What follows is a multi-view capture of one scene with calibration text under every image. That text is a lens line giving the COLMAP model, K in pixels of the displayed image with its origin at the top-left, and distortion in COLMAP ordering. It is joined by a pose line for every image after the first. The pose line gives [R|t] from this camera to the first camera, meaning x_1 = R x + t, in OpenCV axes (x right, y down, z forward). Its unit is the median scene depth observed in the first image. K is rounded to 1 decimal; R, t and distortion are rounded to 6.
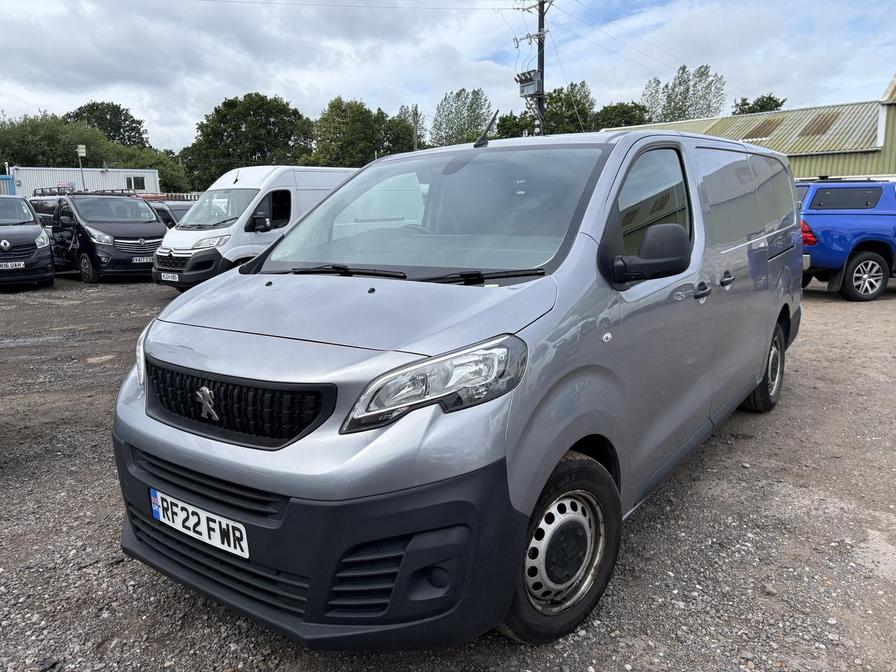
lens RADIAL K [[675.6, 0, 452.0], [0, 675.6, 339.8], [0, 0, 1]] dist [0.037702, -0.042452]
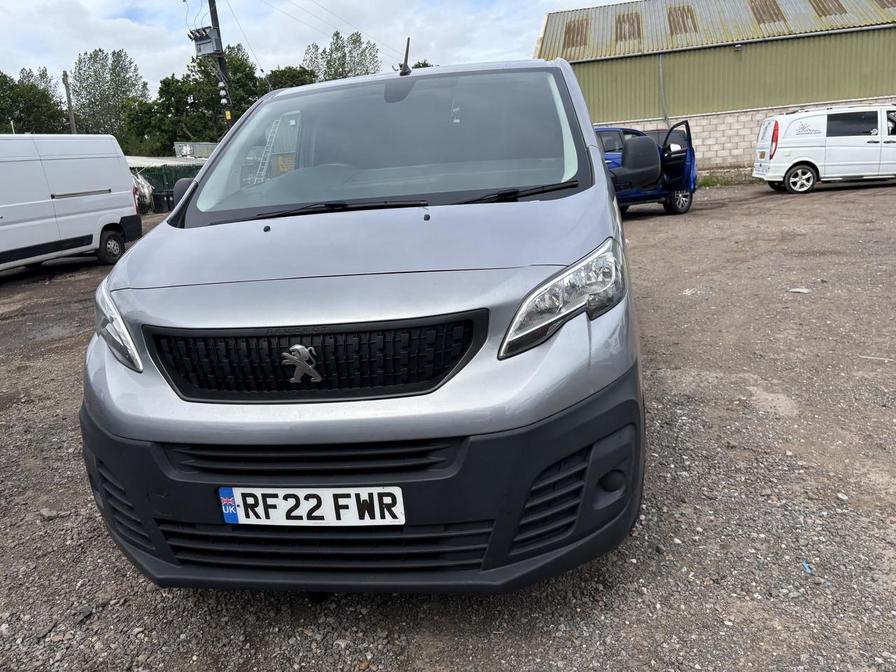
lens RADIAL K [[675.6, 0, 446.5], [0, 675.6, 333.6], [0, 0, 1]] dist [0.037702, -0.042452]
pose [[0.886042, -0.160397, 0.434974, -0.536021], [0.146033, 0.987042, 0.066503, 0.026776], [-0.440005, 0.004597, 0.897984, 0.172681]]
